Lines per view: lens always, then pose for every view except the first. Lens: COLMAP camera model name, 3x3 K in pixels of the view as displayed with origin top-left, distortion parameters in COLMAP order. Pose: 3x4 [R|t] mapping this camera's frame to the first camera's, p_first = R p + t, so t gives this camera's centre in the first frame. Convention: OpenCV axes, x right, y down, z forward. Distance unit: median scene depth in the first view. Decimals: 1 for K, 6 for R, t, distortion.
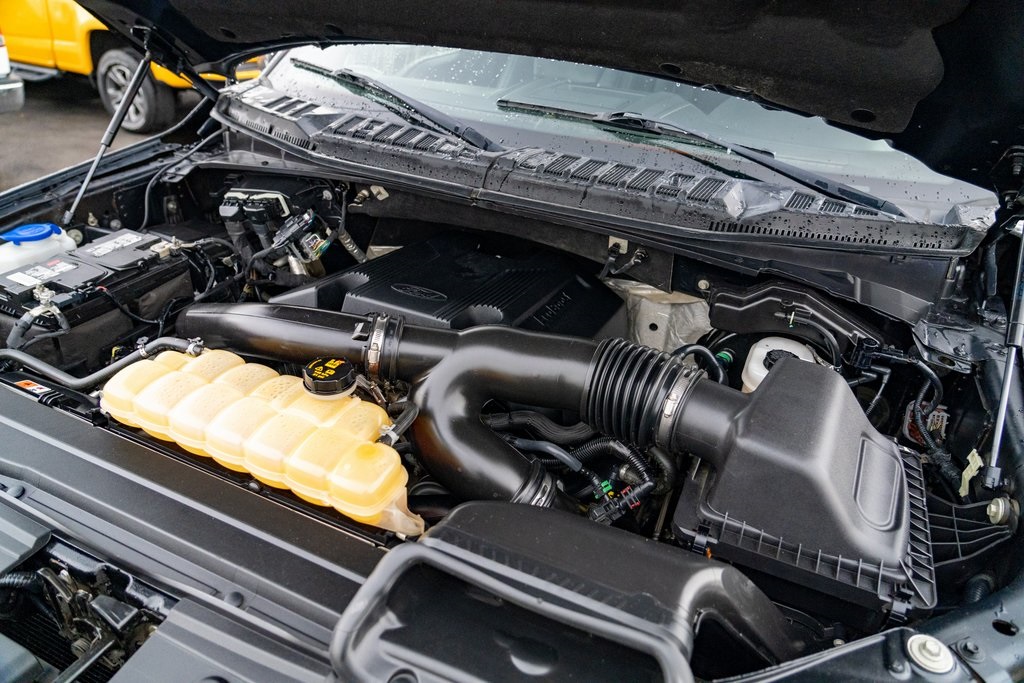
lens RADIAL K [[691.0, 0, 517.1], [0, 691.0, 344.2], [0, 0, 1]] dist [-0.006300, 0.001283]
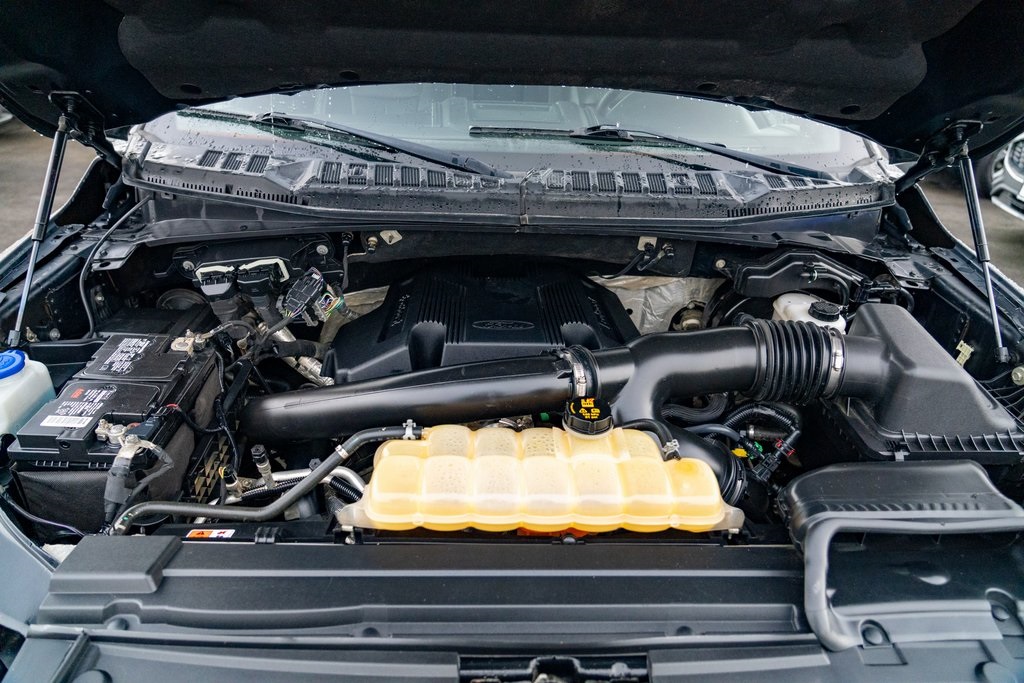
lens RADIAL K [[691.0, 0, 515.1], [0, 691.0, 343.0], [0, 0, 1]] dist [-0.006300, 0.001283]
pose [[0.892485, -0.236807, 0.383919, -0.485215], [0.236085, 0.970457, 0.049772, -0.089503], [-0.384363, 0.046216, 0.922024, 0.056029]]
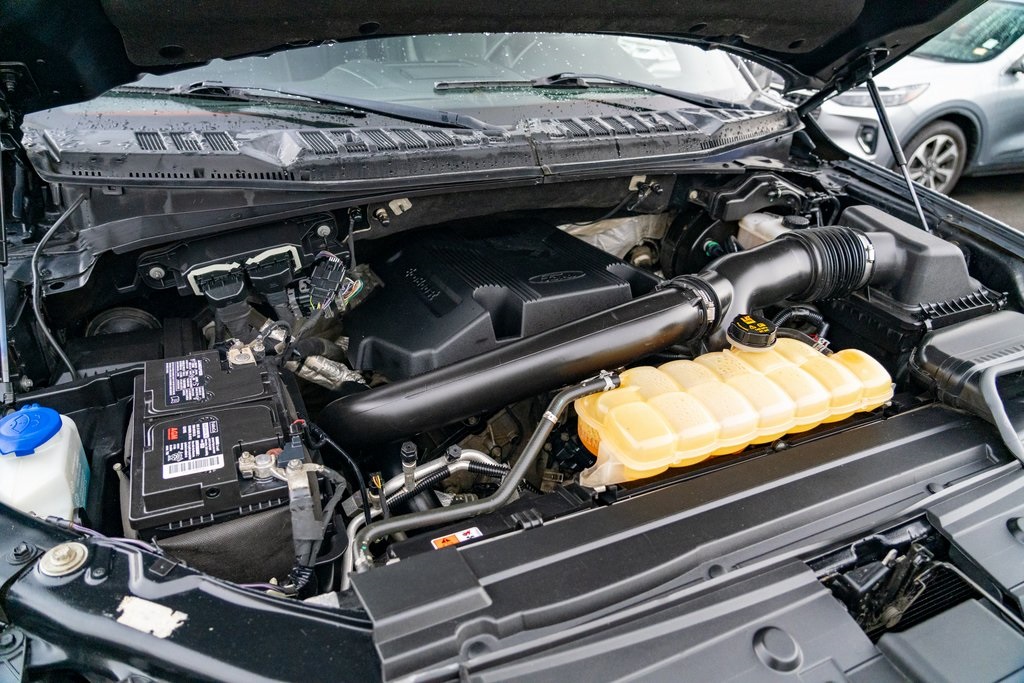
lens RADIAL K [[691.0, 0, 519.9], [0, 691.0, 337.8], [0, 0, 1]] dist [-0.006300, 0.001283]
pose [[0.647417, -0.397730, 0.650125, -0.799637], [0.374551, 0.908951, 0.183082, -0.184624], [-0.663749, 0.124975, 0.737440, 0.289763]]
